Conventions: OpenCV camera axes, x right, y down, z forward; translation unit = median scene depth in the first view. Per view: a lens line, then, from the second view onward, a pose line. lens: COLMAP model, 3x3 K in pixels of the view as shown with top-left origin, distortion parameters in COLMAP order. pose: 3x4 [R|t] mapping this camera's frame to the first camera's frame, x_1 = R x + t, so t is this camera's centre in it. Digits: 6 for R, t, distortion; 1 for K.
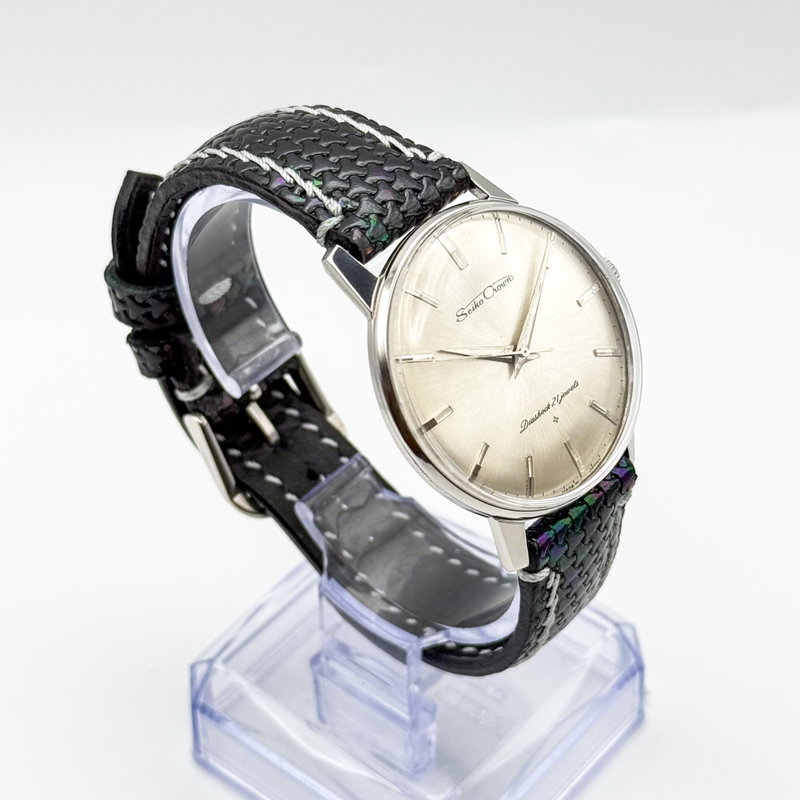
lens RADIAL K [[2004.8, 0, 394.0], [0, 2004.8, 398.5], [0, 0, 1]] dist [0.118968, 0.000000]
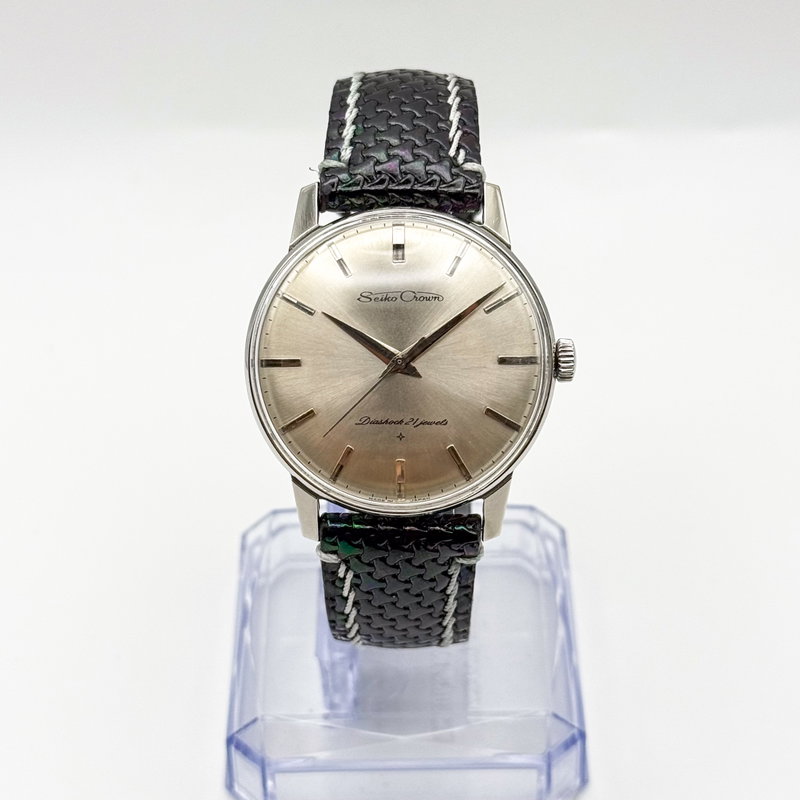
lens RADIAL K [[2004.8, 0, 399.6], [0, 2004.8, 401.3], [0, 0, 1]] dist [0.118968, 0.000000]
pose [[0.648594, 0.520341, -0.555492, 0.600704], [-0.508736, 0.839215, 0.192110, -0.188959], [0.566140, 0.157998, 0.809026, 0.156547]]
